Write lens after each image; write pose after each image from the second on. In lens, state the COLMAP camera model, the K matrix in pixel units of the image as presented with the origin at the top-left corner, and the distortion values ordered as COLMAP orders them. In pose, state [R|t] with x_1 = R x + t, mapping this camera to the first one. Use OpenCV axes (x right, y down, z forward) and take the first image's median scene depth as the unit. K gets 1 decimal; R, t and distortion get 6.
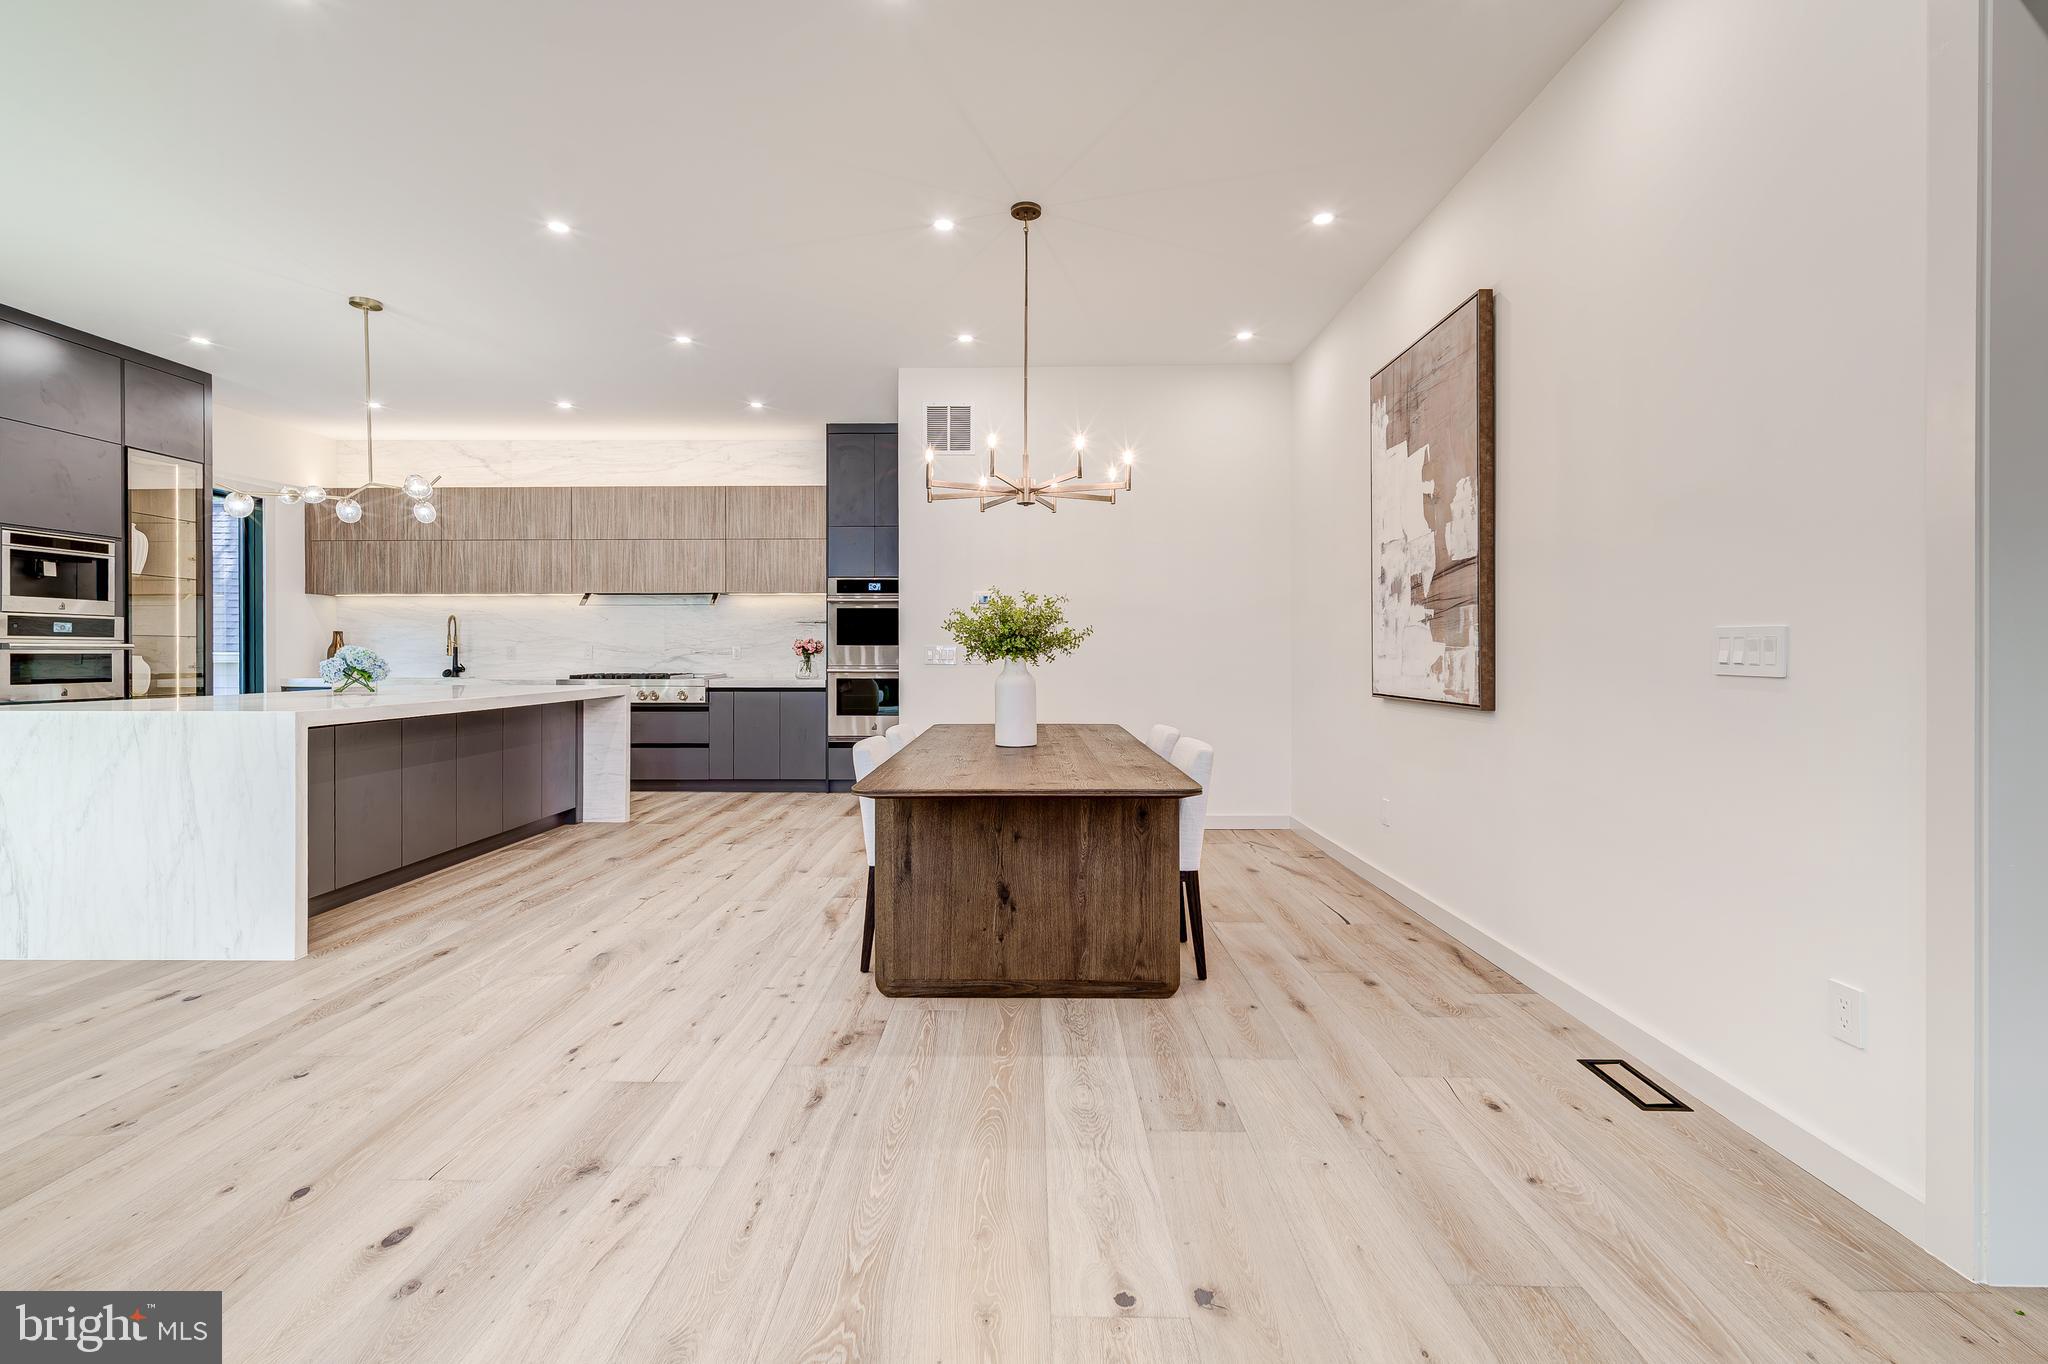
lens RADIAL K [[904.7, 0, 1012.6], [0, 904.7, 653.7], [0, 0, 1]] dist [0.002280, 0.000168]
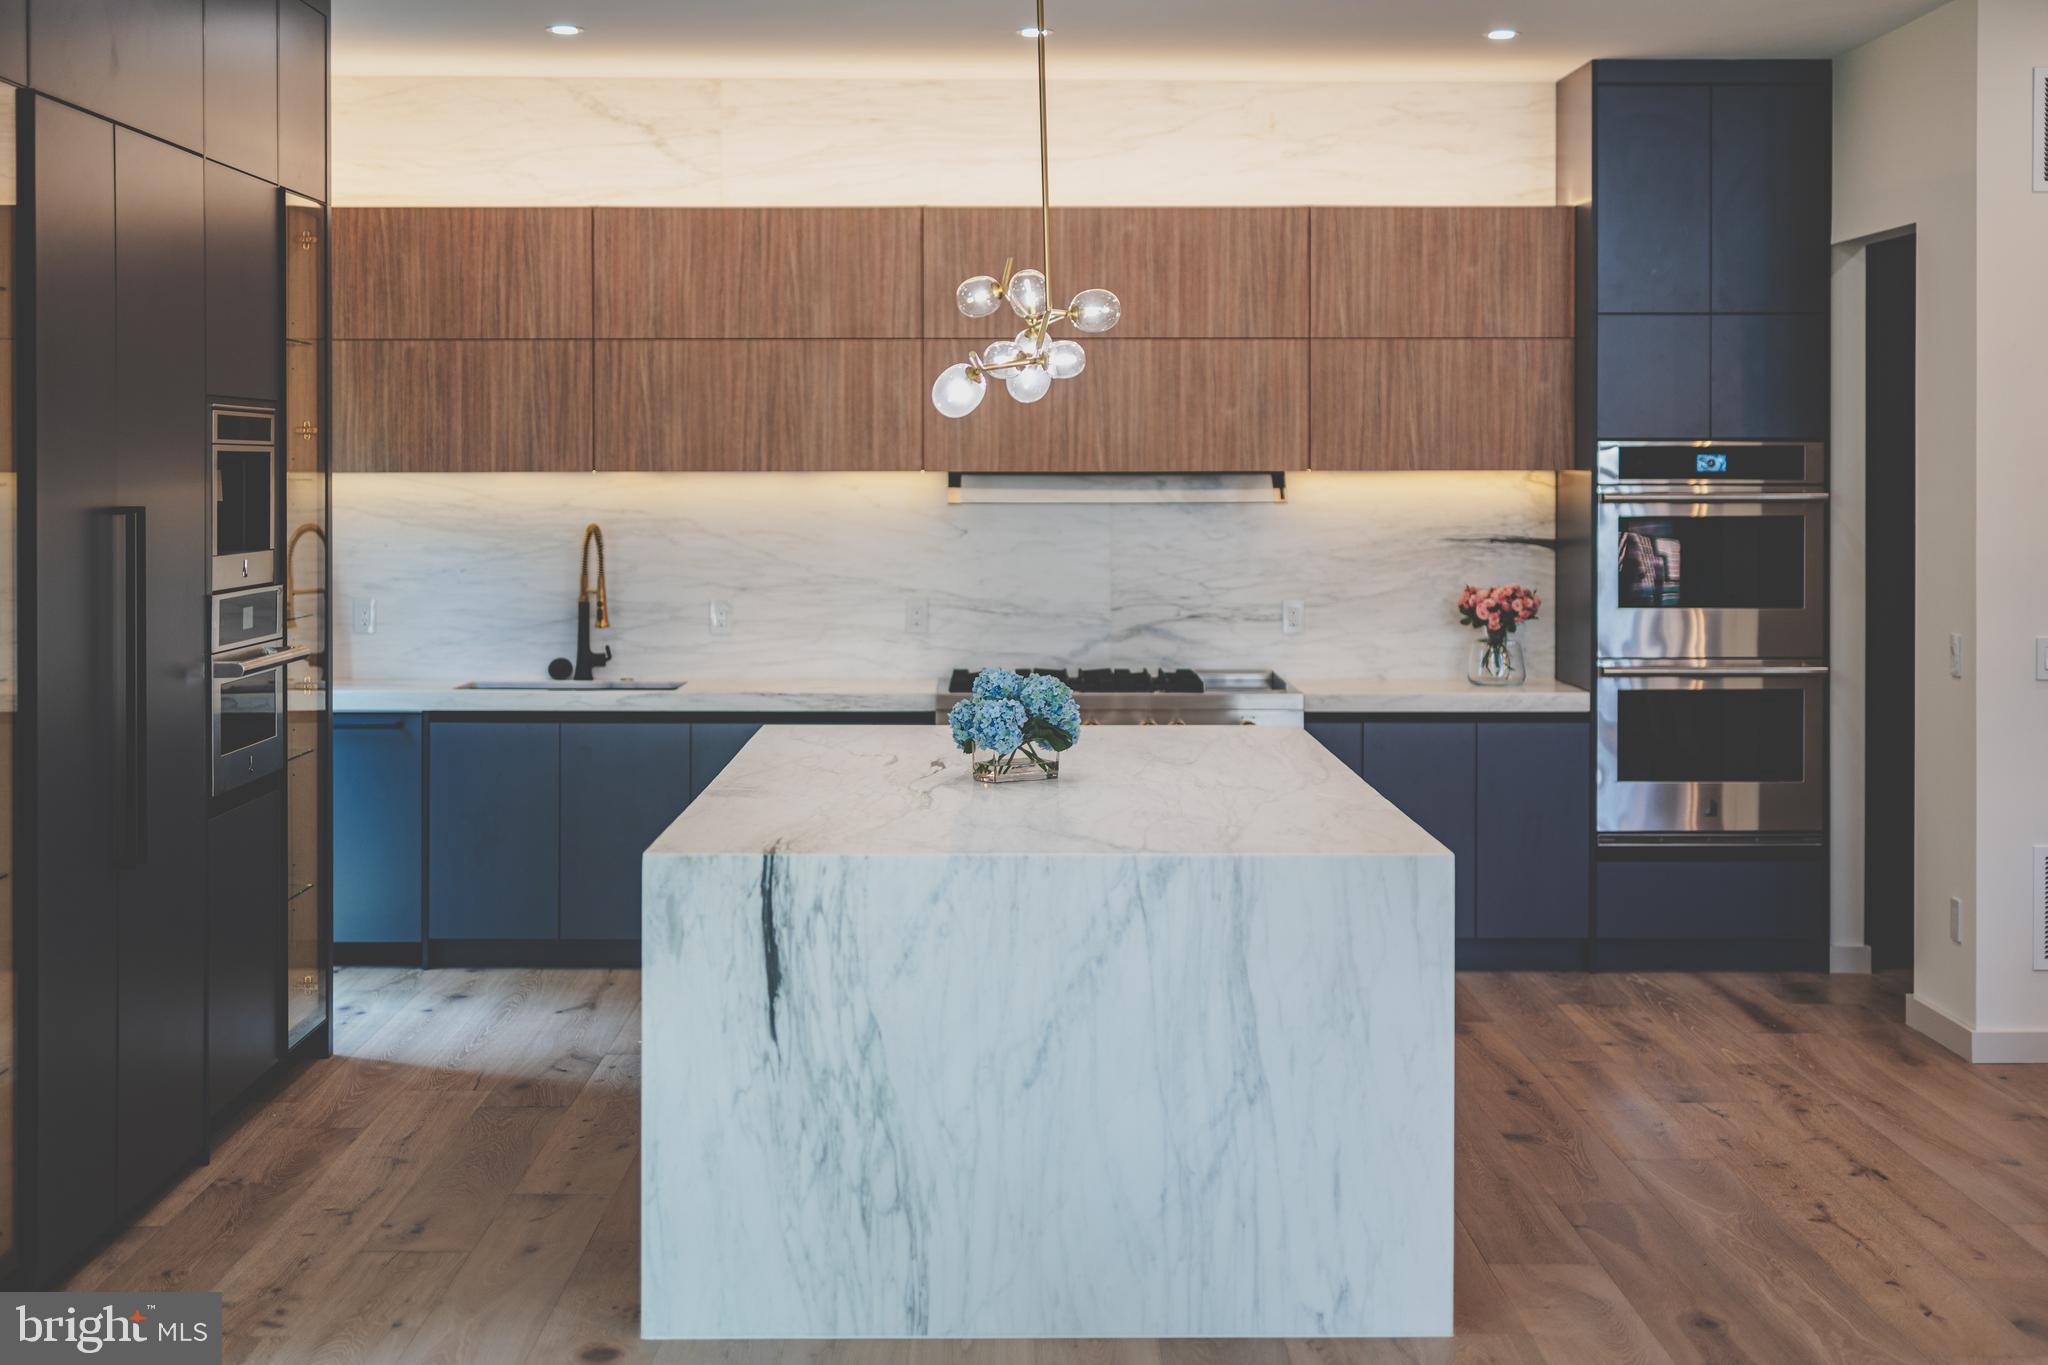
lens RADIAL K [[2972.4, 0, 933.3], [0, 2972.4, 478.3], [0, 0, 1]] dist [0.021973, -0.047796]
pose [[0.999625, 0.000561, 0.027378, -0.748472], [-0.000770, 0.999971, 0.007612, -0.107554], [-0.027373, -0.007630, 0.999596, -0.450604]]
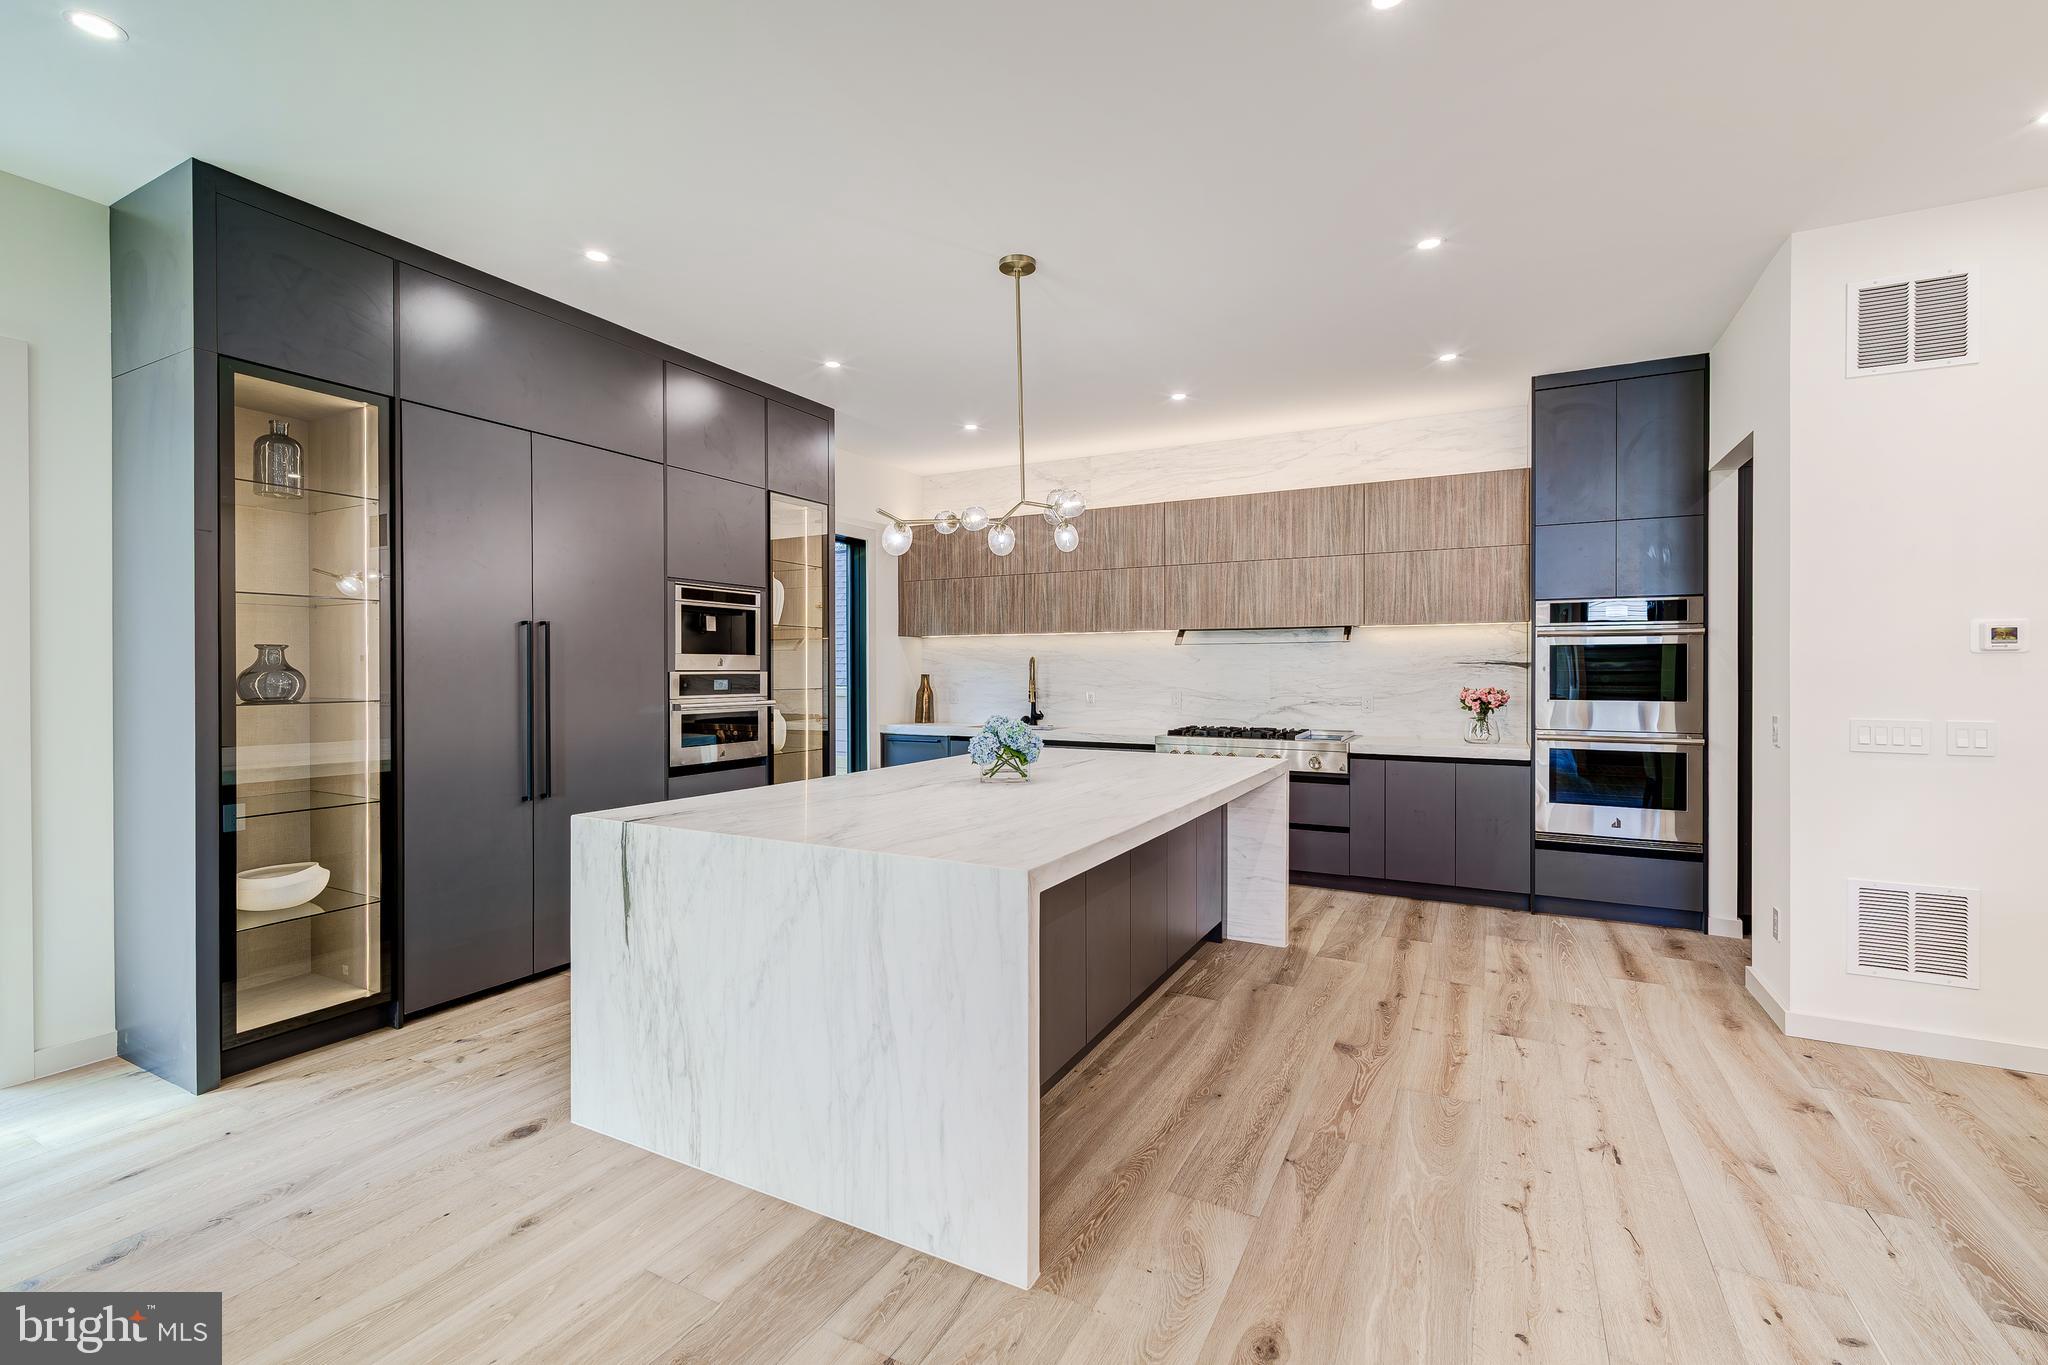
lens RADIAL K [[874.0, 0, 1017.2], [0, 874.0, 671.2], [0, 0, 1]] dist [0.002489, 0.000330]
pose [[0.893086, 0.000755, -0.449885, -0.356749], [0.000398, 0.999997, 0.002466, -0.044924], [0.449885, -0.002382, 0.893083, 0.320827]]
